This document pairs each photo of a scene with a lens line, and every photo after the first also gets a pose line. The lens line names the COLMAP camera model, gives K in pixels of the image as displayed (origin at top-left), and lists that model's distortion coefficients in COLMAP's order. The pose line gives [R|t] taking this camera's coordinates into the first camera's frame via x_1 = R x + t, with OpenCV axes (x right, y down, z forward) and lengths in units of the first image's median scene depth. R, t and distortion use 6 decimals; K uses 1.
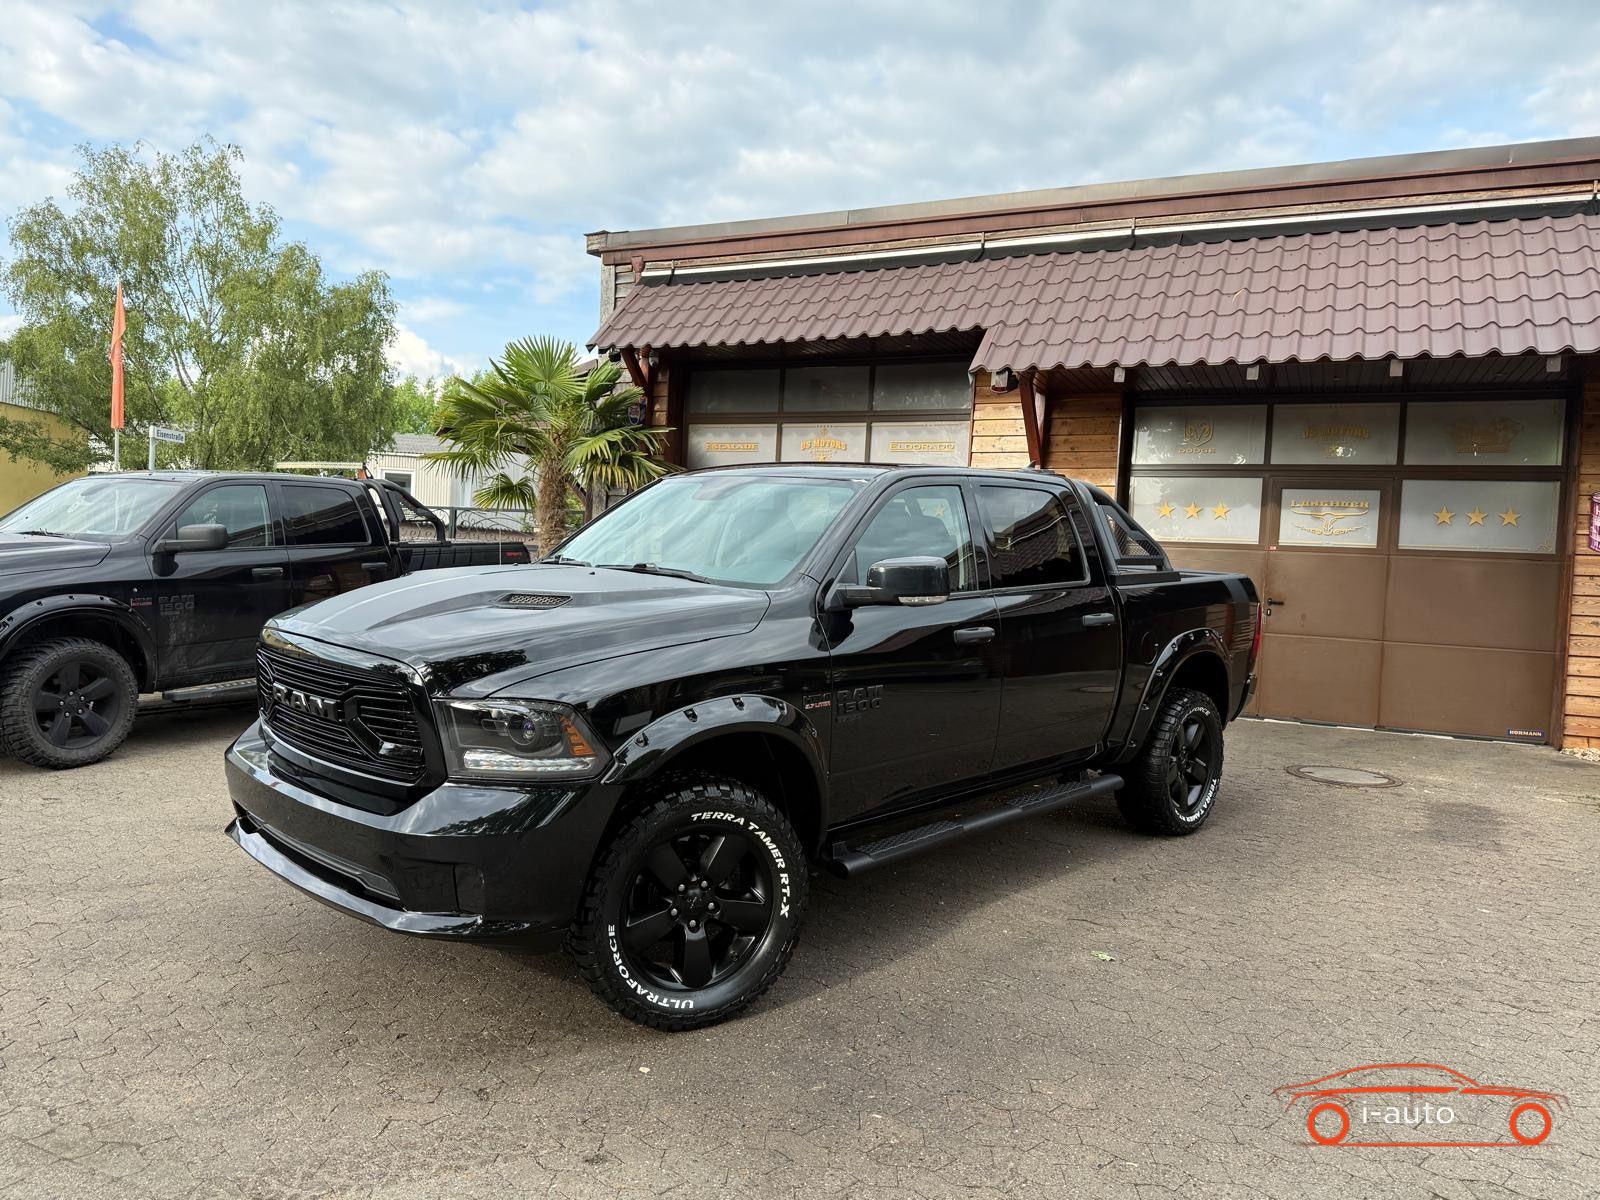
lens RADIAL K [[1113.0, 0, 796.9], [0, 1113.0, 602.4], [0, 0, 1]] dist [0.065458, -0.074651]
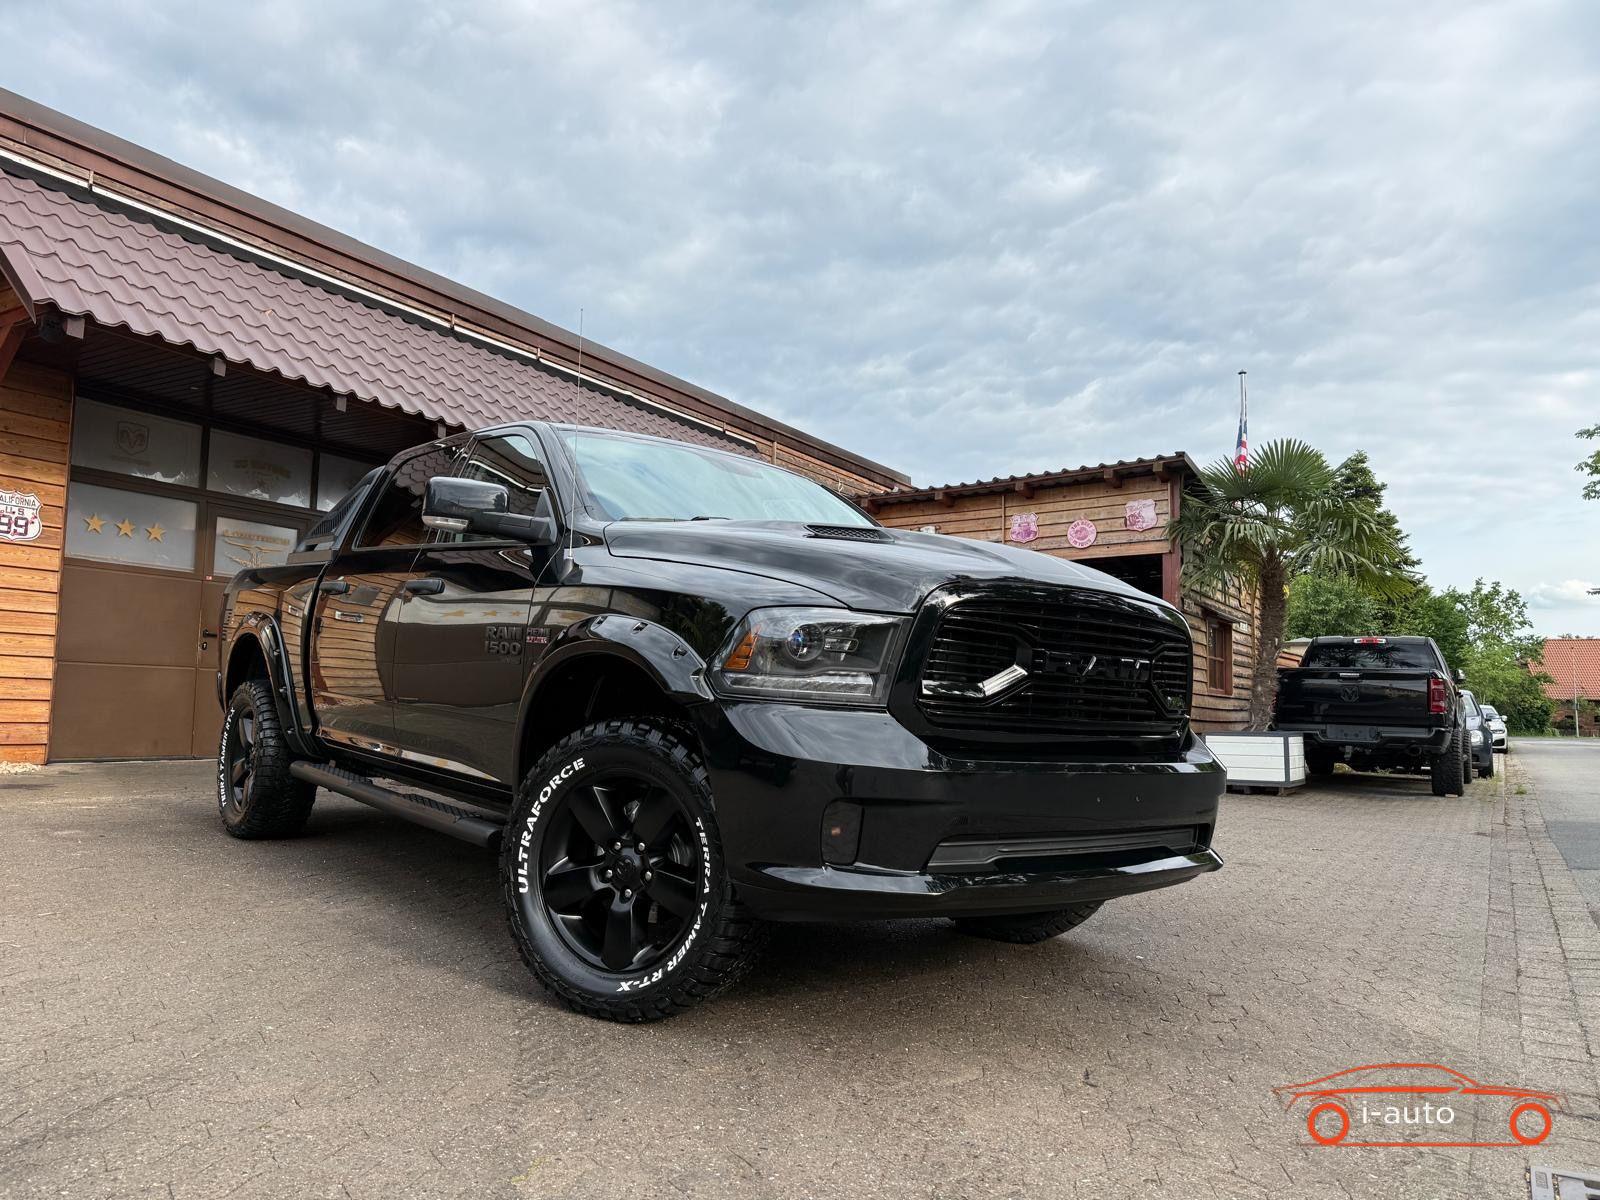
lens RADIAL K [[1115.5, 0, 805.5], [0, 1115.5, 605.4], [0, 0, 1]] dist [0.049254, -0.065022]
pose [[0.114878, 0.046335, 0.992298, -0.498105], [0.013529, 0.998746, -0.048202, 0.029994], [-0.993287, 0.018963, 0.114107, 0.428820]]
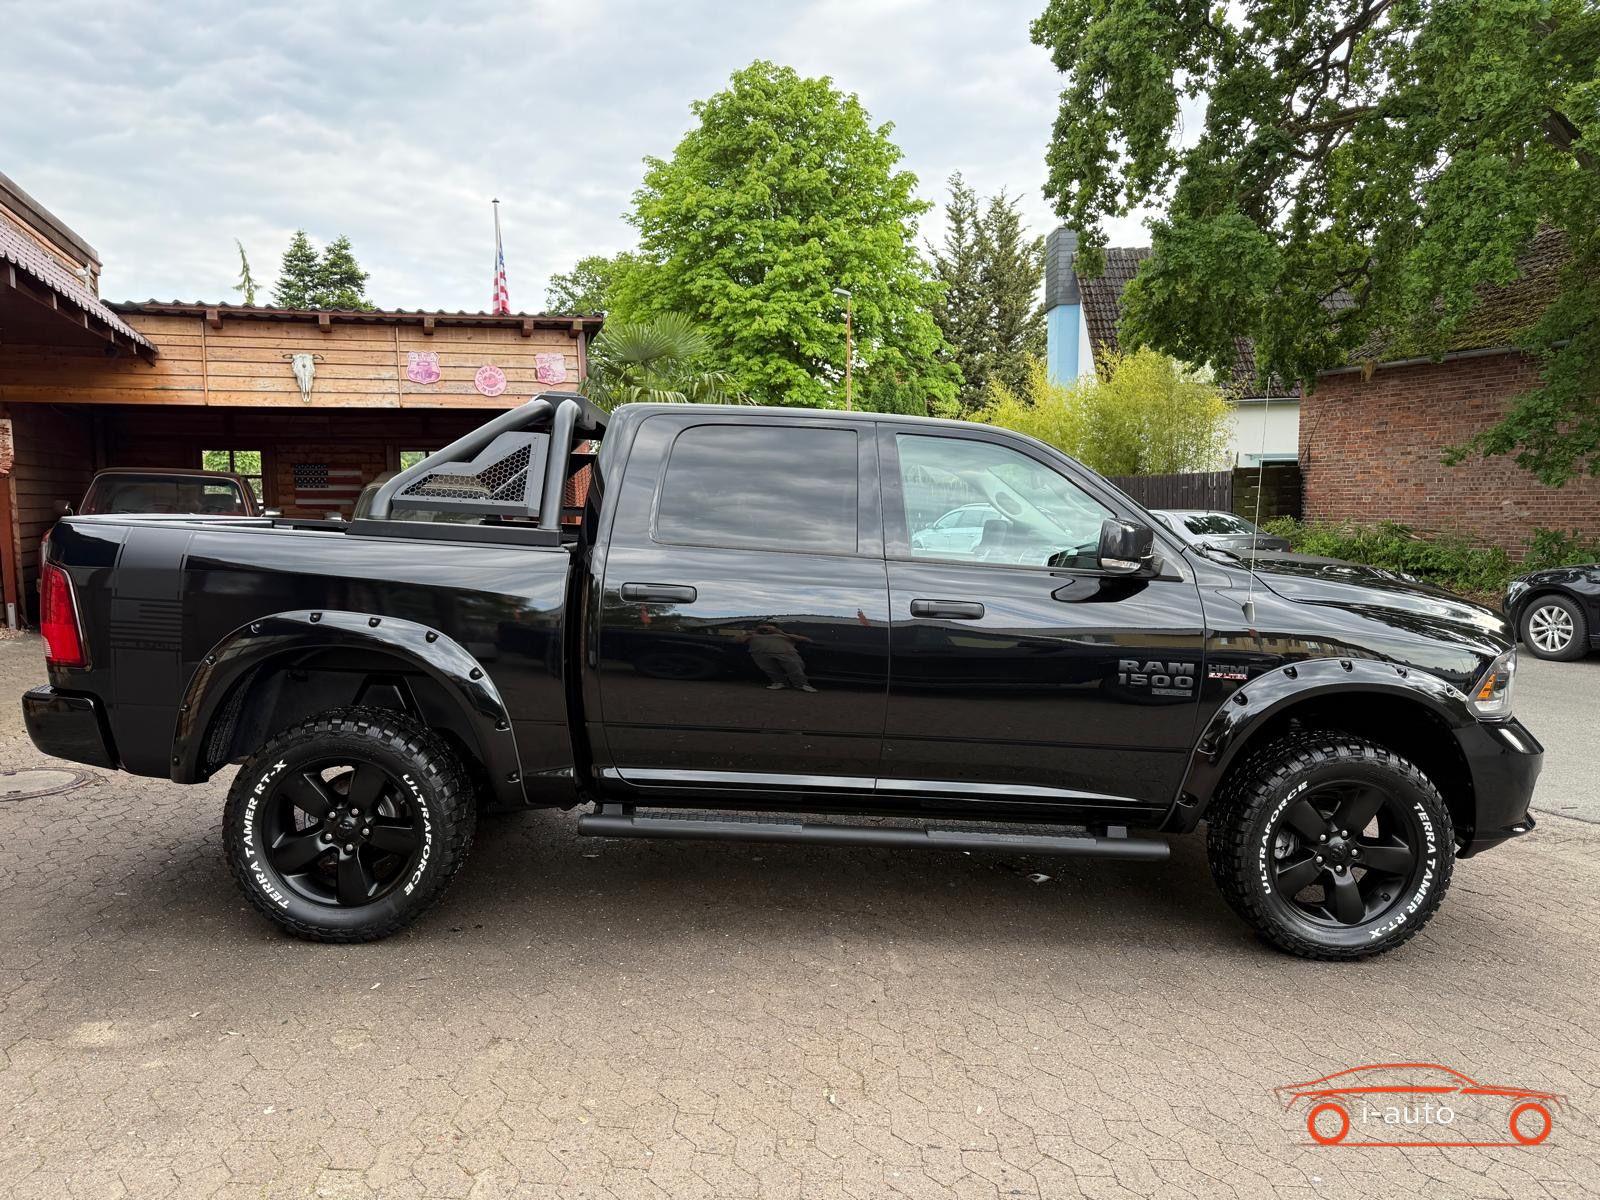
lens RADIAL K [[1113.0, 0, 796.9], [0, 1113.0, 602.4], [0, 0, 1]] dist [0.065458, -0.074651]
pose [[-0.698462, -0.112429, 0.706760, -0.322287], [-0.008335, 0.988793, 0.149057, -0.063186], [-0.715598, 0.098220, -0.691572, 0.950377]]
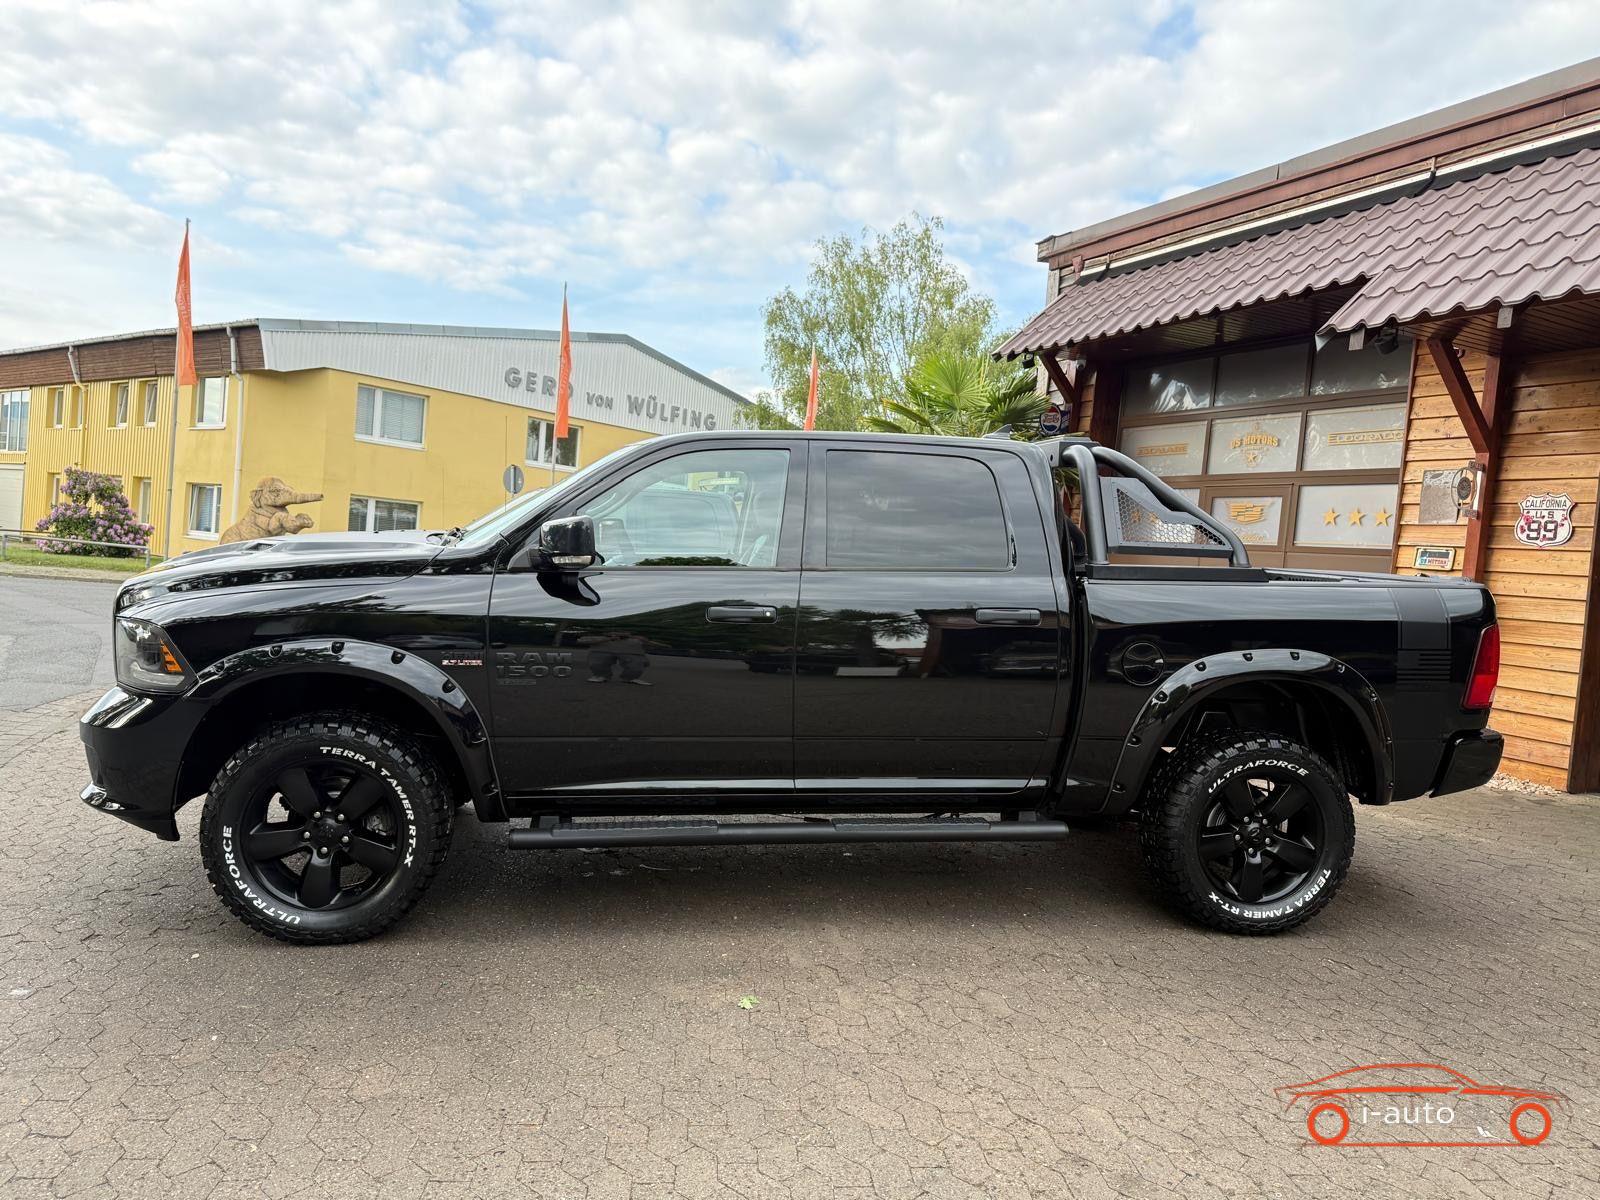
lens RADIAL K [[1118.5, 0, 802.7], [0, 1118.5, 600.8], [0, 0, 1]] dist [0.037173, -0.048765]
pose [[0.787961, 0.038812, -0.614500, 0.363171], [-0.060866, 0.998033, -0.015012, 0.014285], [0.612709, 0.049231, 0.788774, 0.163987]]
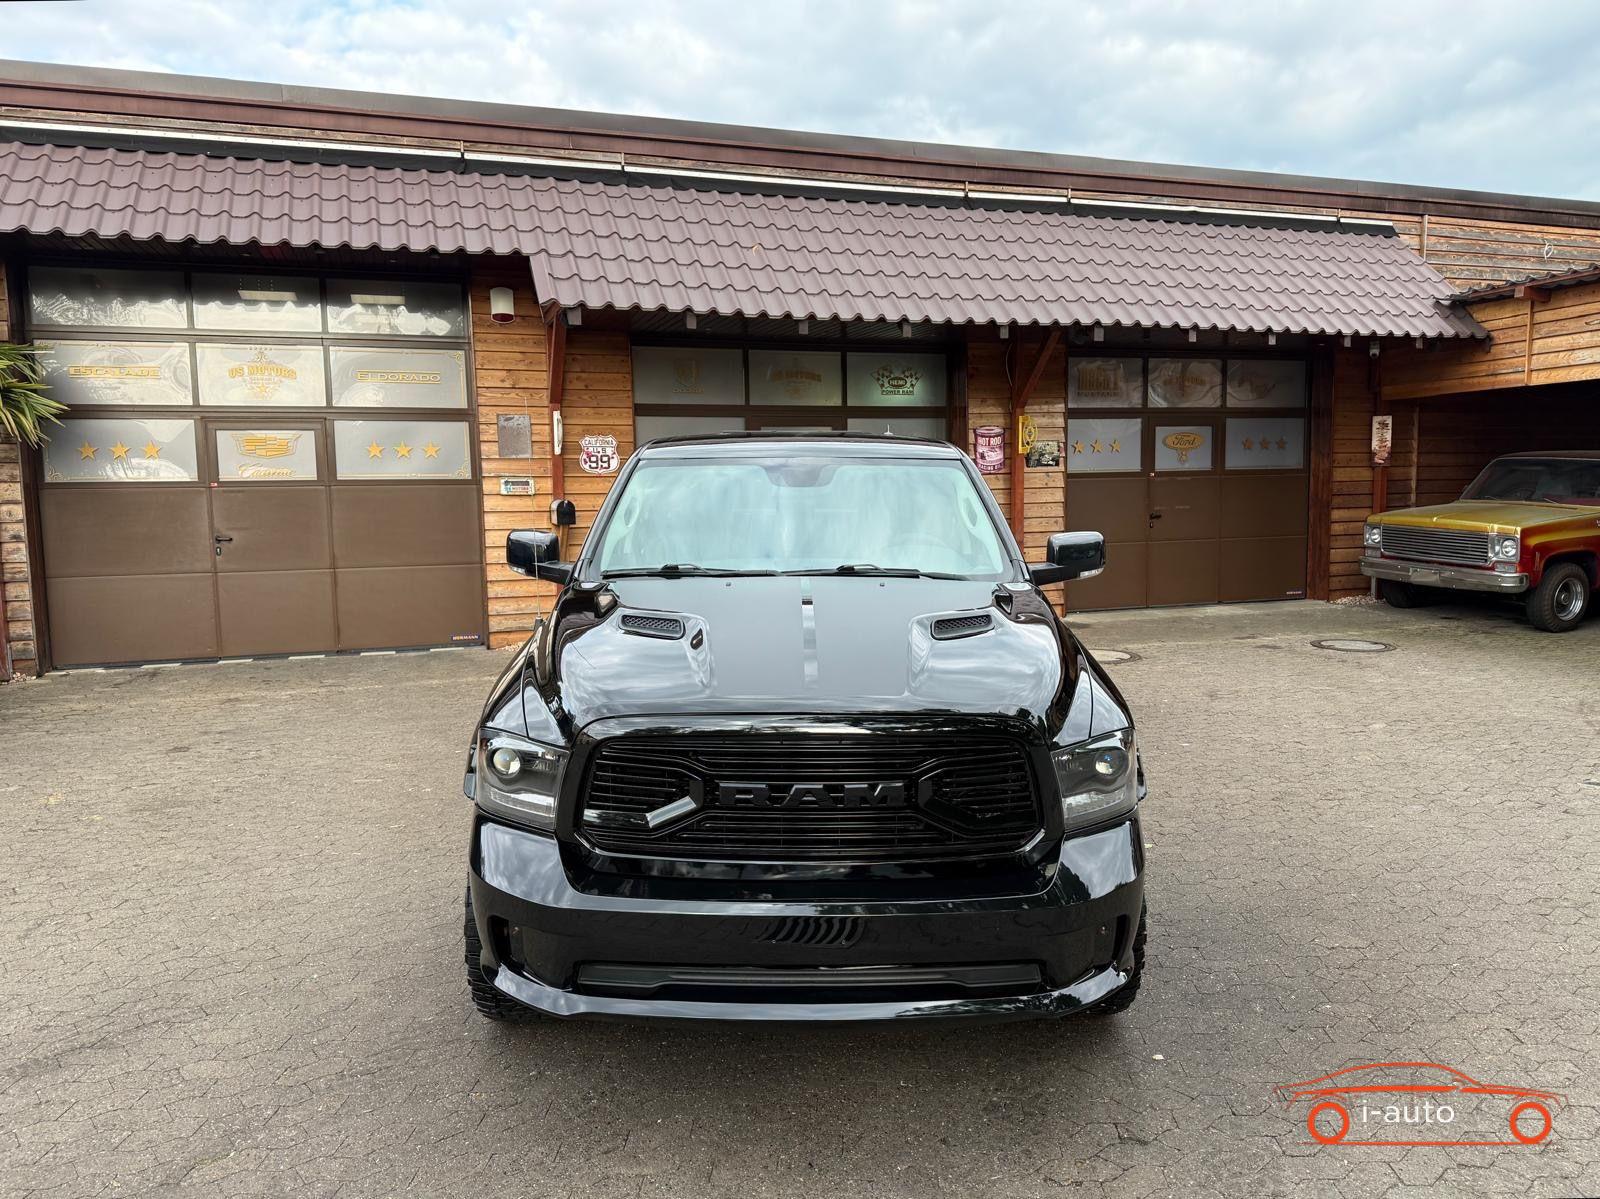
lens RADIAL K [[1130.7, 0, 794.7], [0, 1130.7, 606.3], [0, 0, 1]] dist [0.048075, -0.049675]
pose [[0.719658, -0.131029, 0.681854, -0.367638], [0.074500, 0.990935, 0.111795, -0.049650], [-0.690321, -0.029656, 0.722895, 0.170043]]
